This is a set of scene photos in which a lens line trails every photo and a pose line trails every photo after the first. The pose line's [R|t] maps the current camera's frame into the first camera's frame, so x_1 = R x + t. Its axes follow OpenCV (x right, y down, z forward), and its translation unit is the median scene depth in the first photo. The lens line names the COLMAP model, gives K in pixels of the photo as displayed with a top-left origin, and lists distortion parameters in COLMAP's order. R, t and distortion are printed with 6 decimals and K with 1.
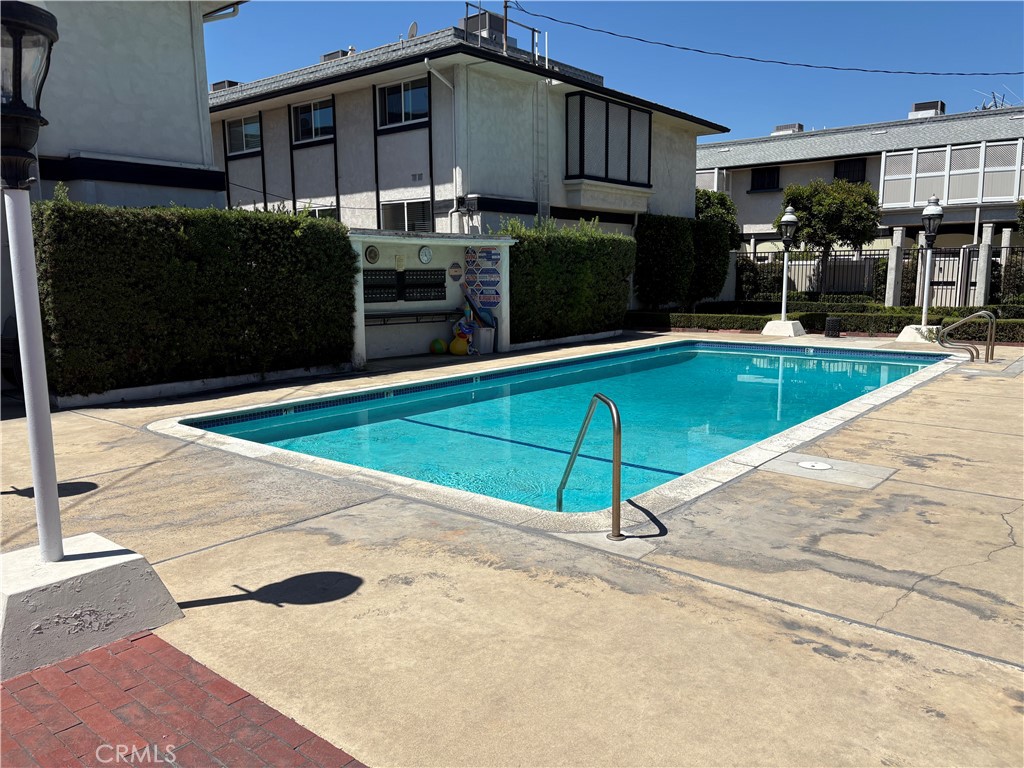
lens RADIAL K [[779.6, 0, 510.4], [0, 779.6, 386.4], [0, 0, 1]] dist [0.050792, 0.002130]
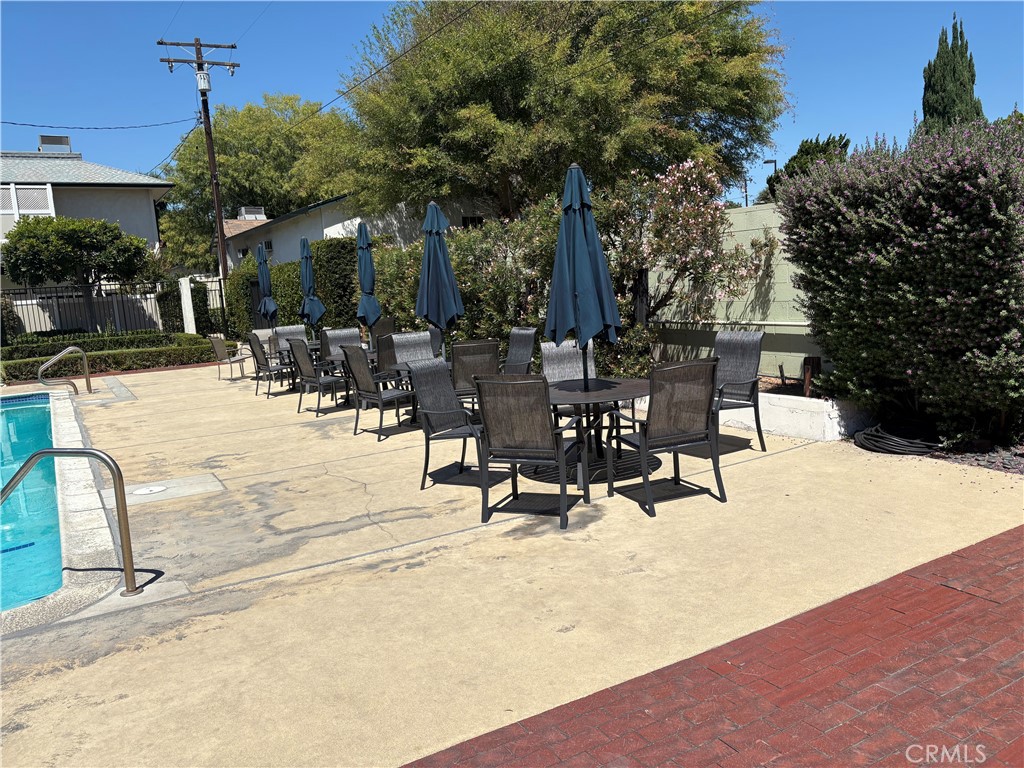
lens RADIAL K [[779.6, 0, 510.0], [0, 779.6, 382.7], [0, 0, 1]] dist [0.050792, 0.002130]
pose [[0.372886, -0.146060, 0.916309, -0.620464], [0.201892, 0.976645, 0.073519, -0.032287], [-0.905647, 0.157581, 0.393665, 0.229547]]
